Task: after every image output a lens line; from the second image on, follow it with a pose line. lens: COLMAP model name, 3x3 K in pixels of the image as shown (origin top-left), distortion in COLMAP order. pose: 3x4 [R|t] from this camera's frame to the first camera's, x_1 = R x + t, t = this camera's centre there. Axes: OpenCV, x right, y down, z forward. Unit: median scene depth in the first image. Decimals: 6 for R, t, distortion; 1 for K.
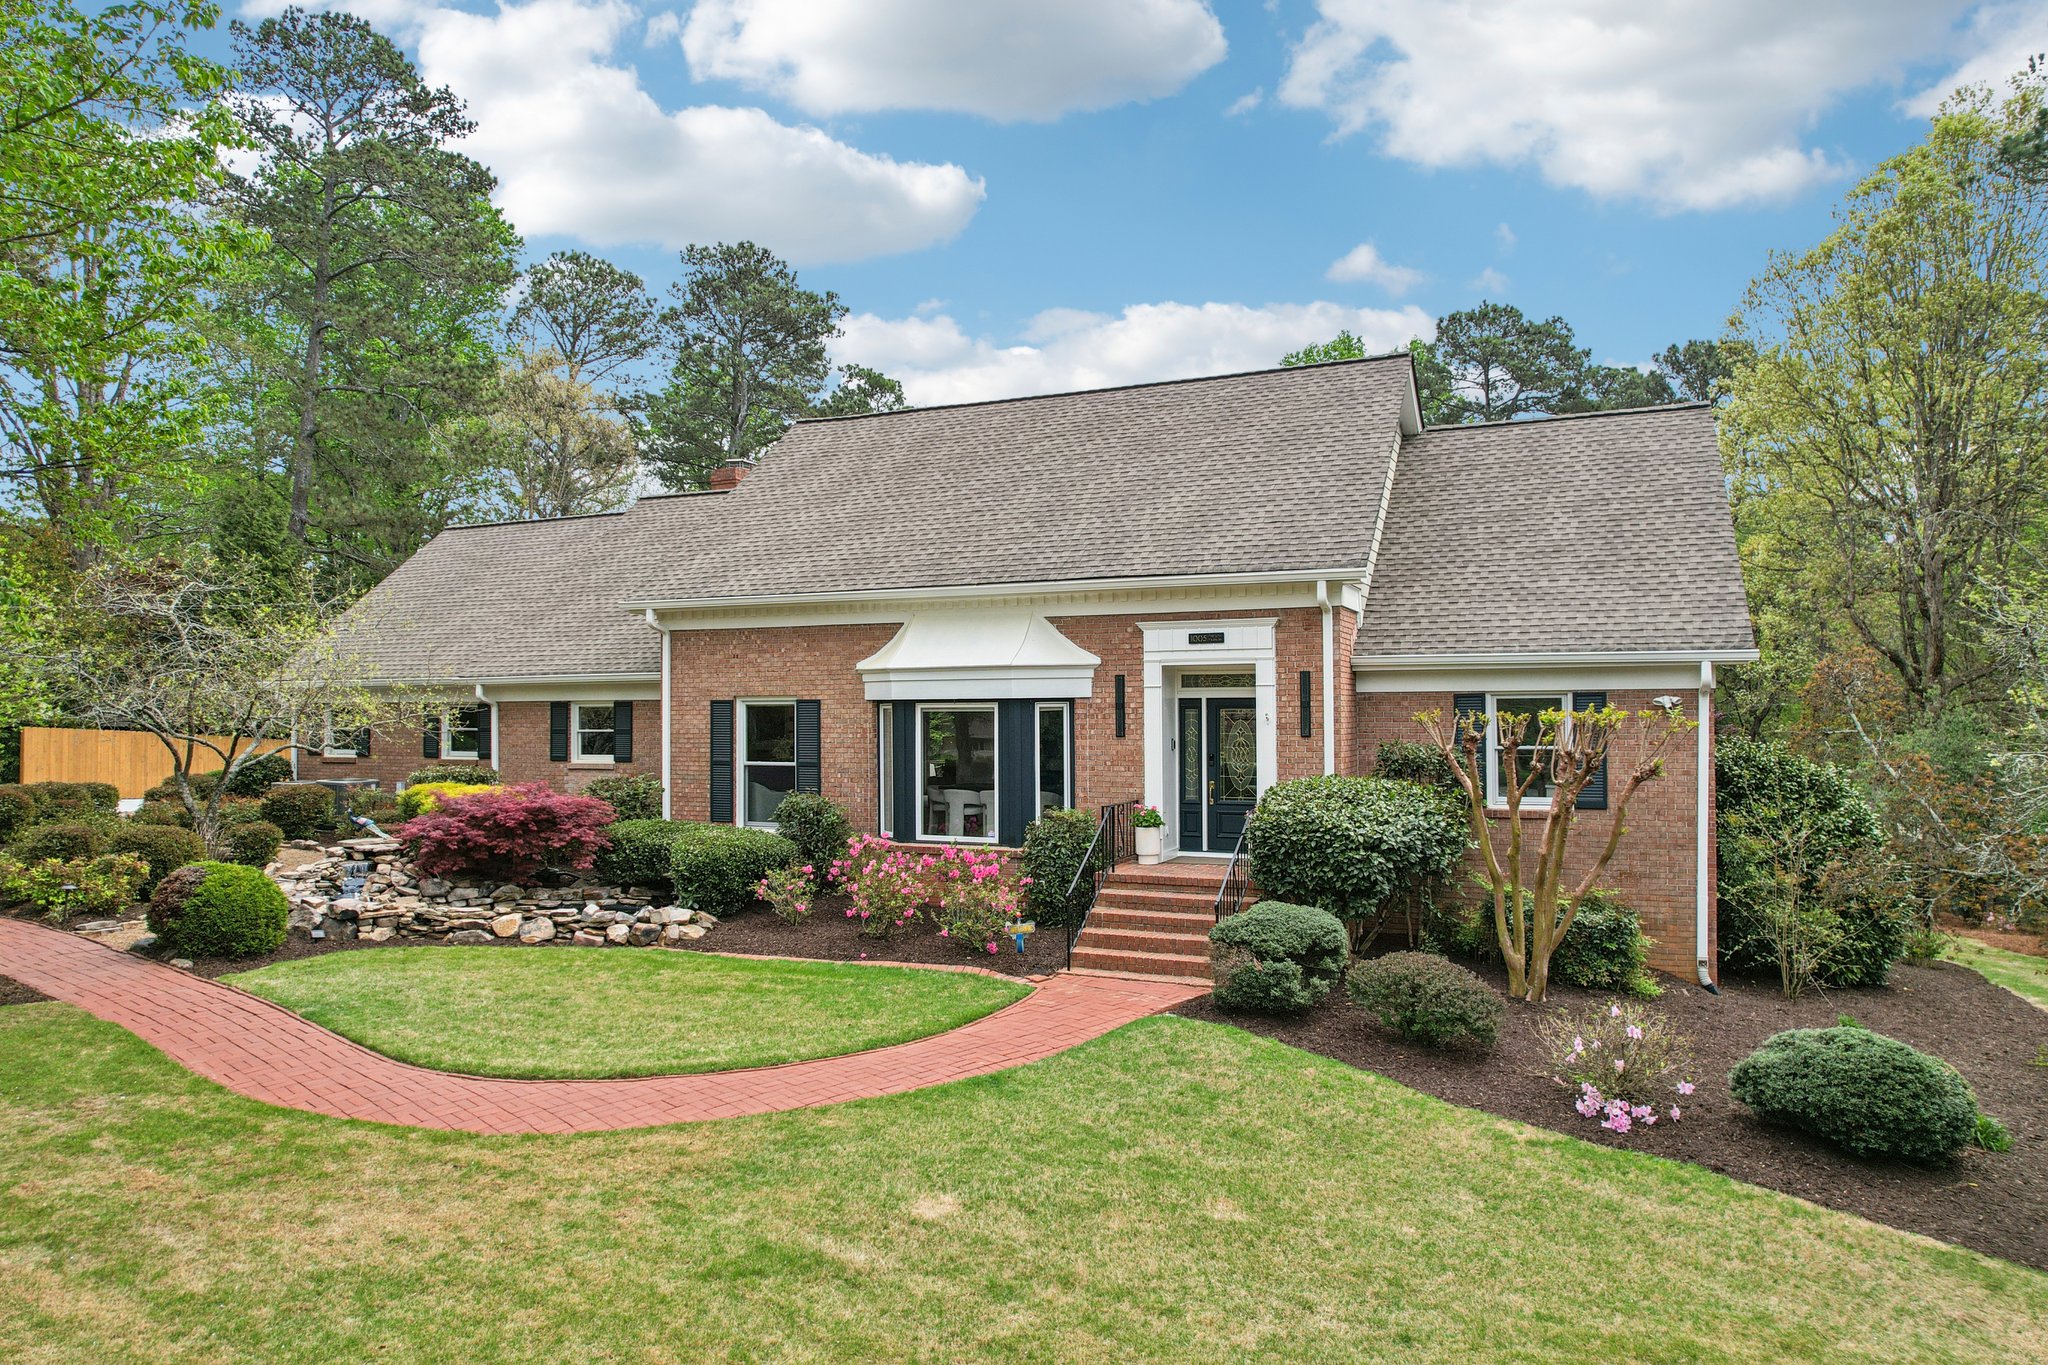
lens RADIAL K [[1316.3, 0, 1018.1], [0, 1316.3, 647.5], [0, 0, 1]] dist [-0.069373, 0.056922]
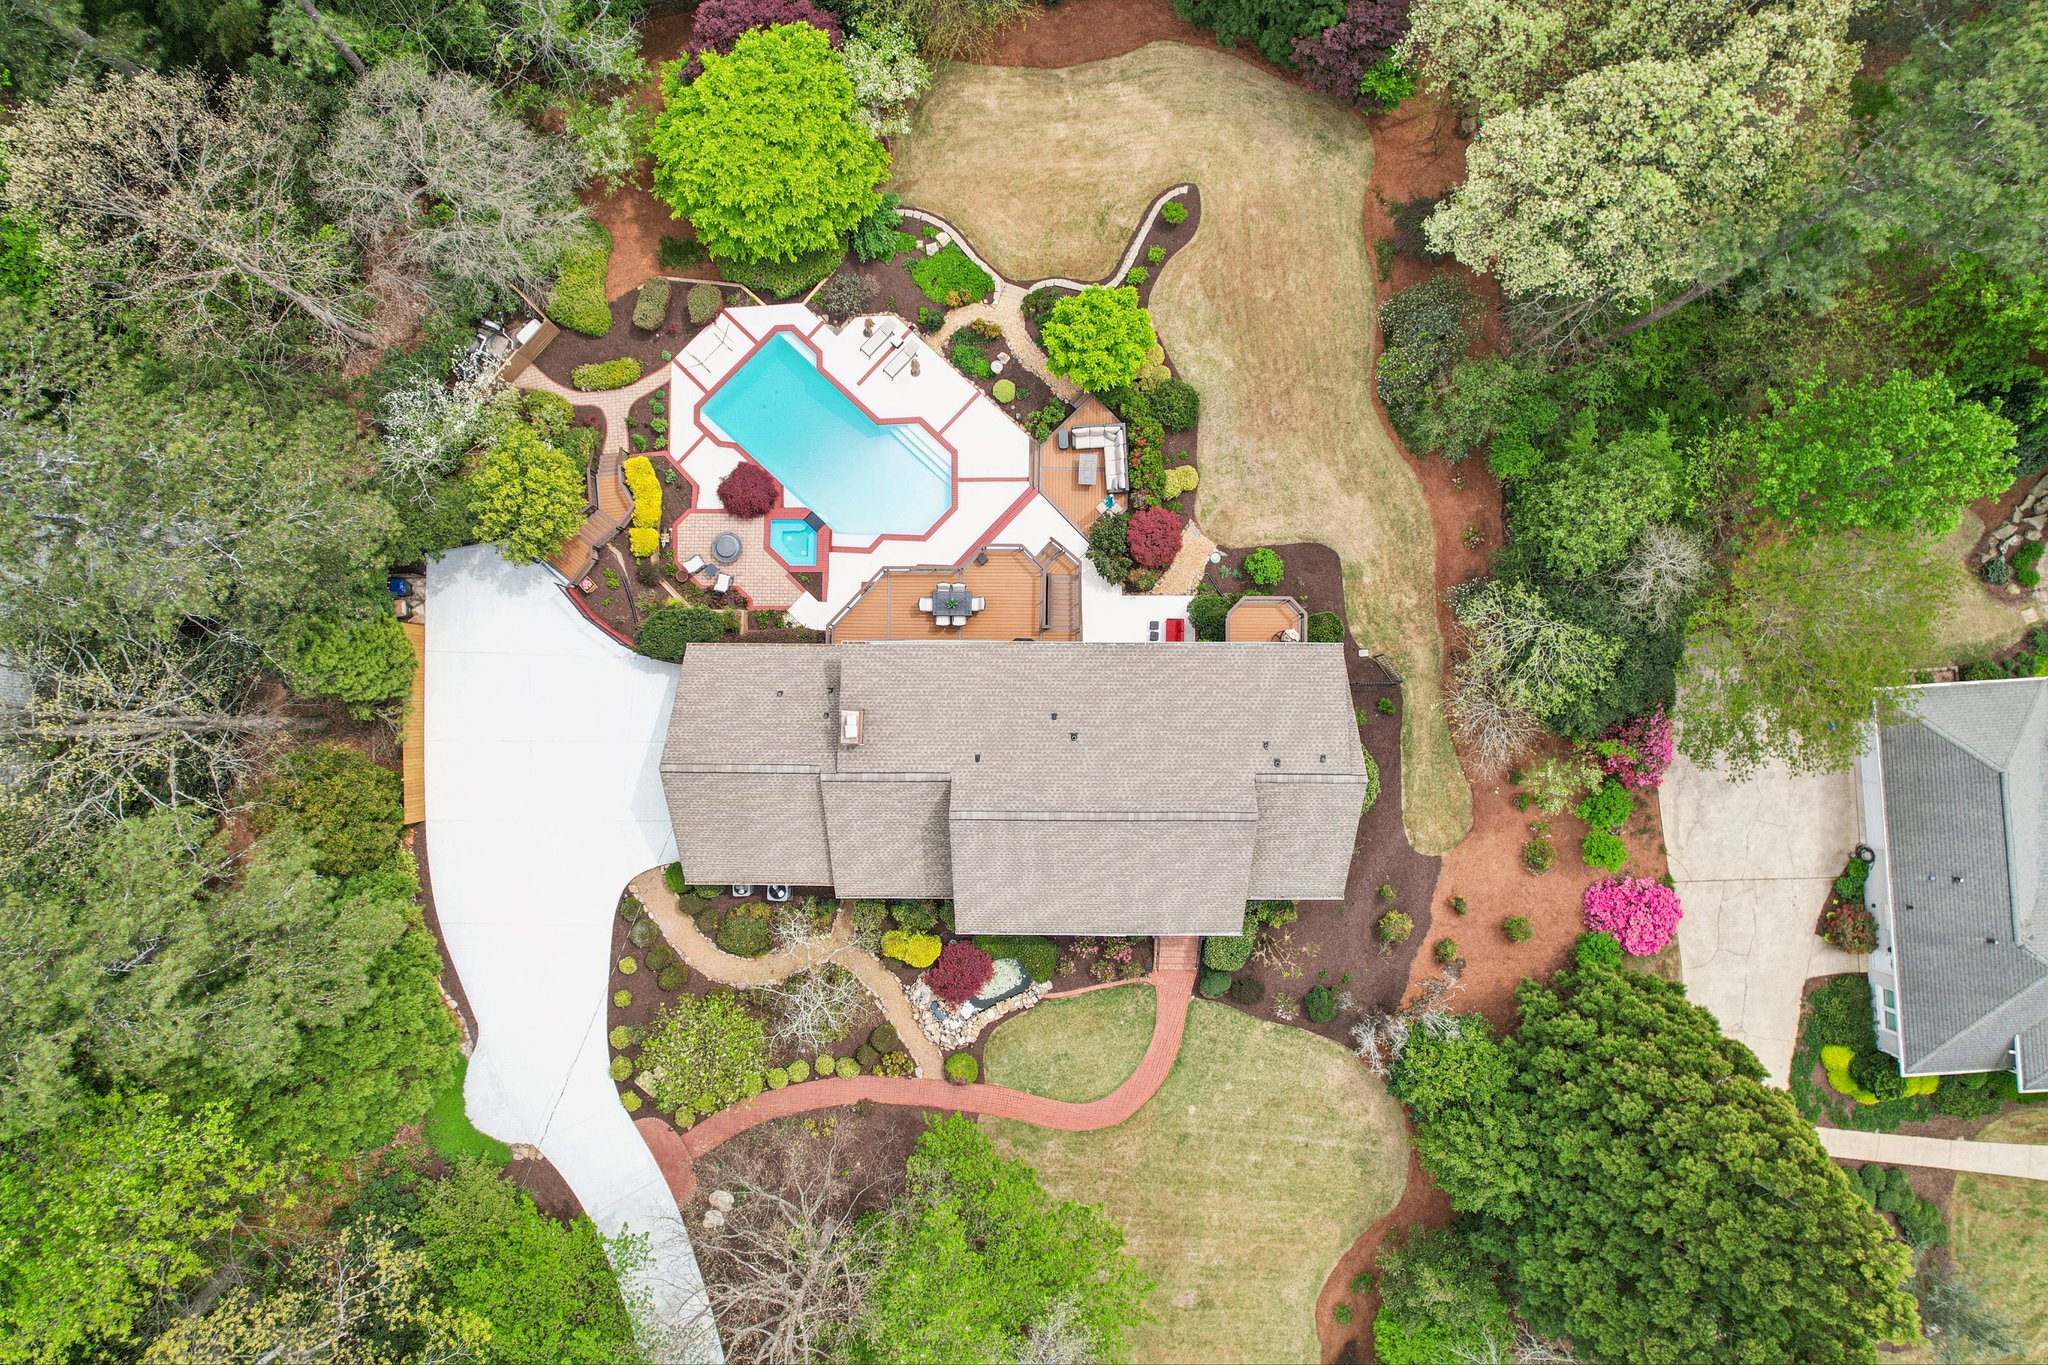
lens RADIAL K [[1316.3, 0, 1023.4], [0, 1316.3, 684.2], [0, 0, 1]] dist [-0.069373, 0.056922]
pose [[0.915205, -0.402913, 0.007801, -0.012314], [-0.016518, -0.018166, 0.999699, -3.073881], [-0.402650, -0.915058, -0.023282, 1.720792]]
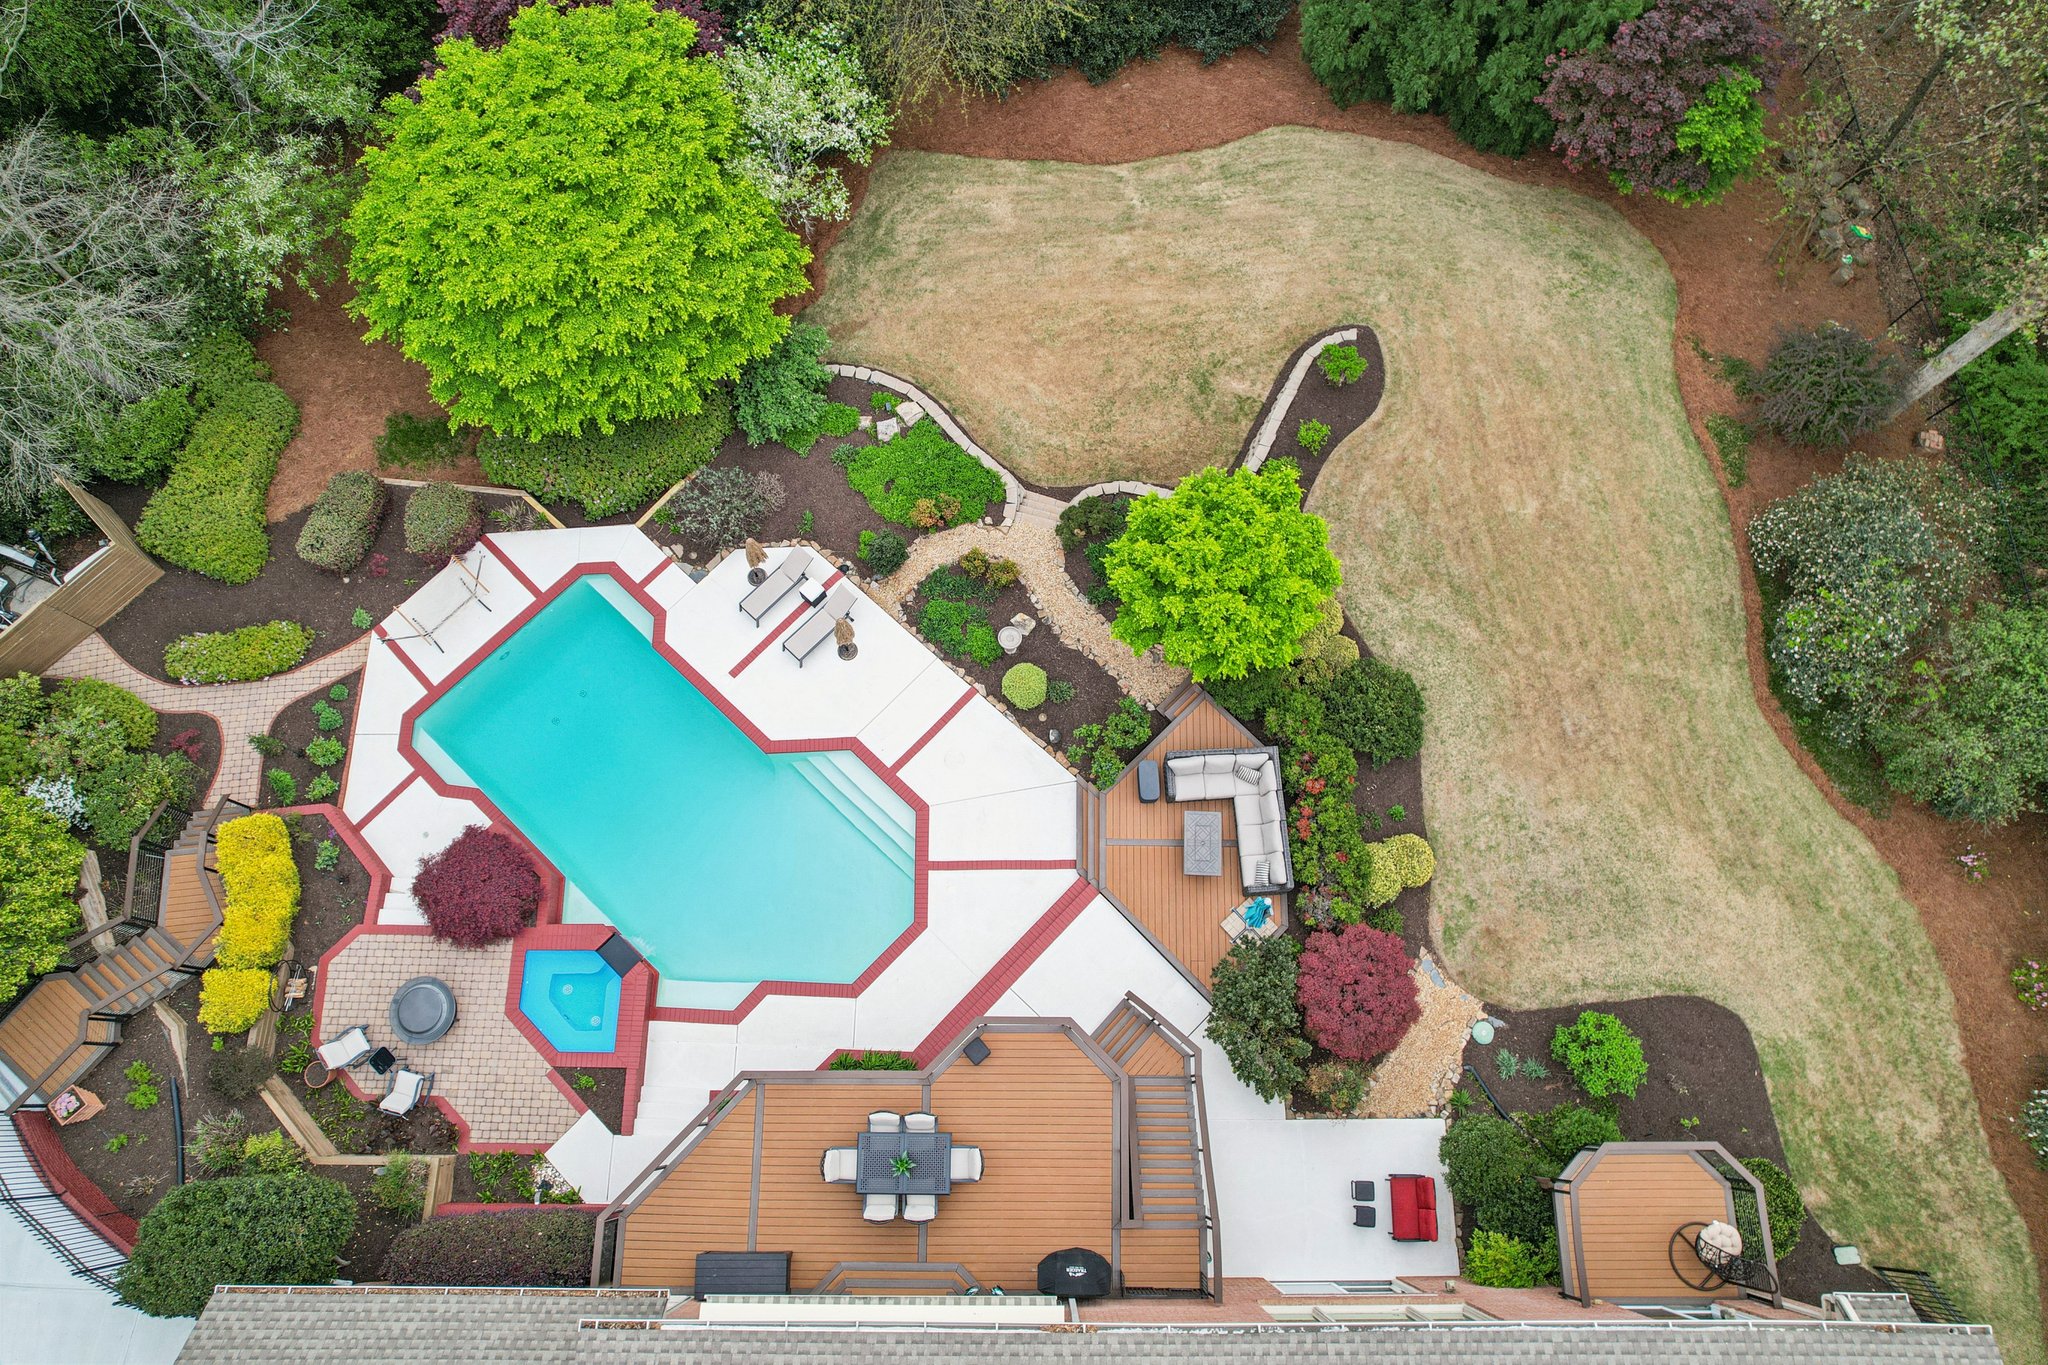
lens RADIAL K [[1316.3, 0, 1023.3], [0, 1316.3, 683.4], [0, 0, 1]] dist [-0.069373, 0.056922]
pose [[0.914563, -0.387143, 0.117023, 0.078769], [-0.012182, 0.262844, 0.964762, -1.262348], [-0.404260, -0.883761, 0.235671, 1.967504]]
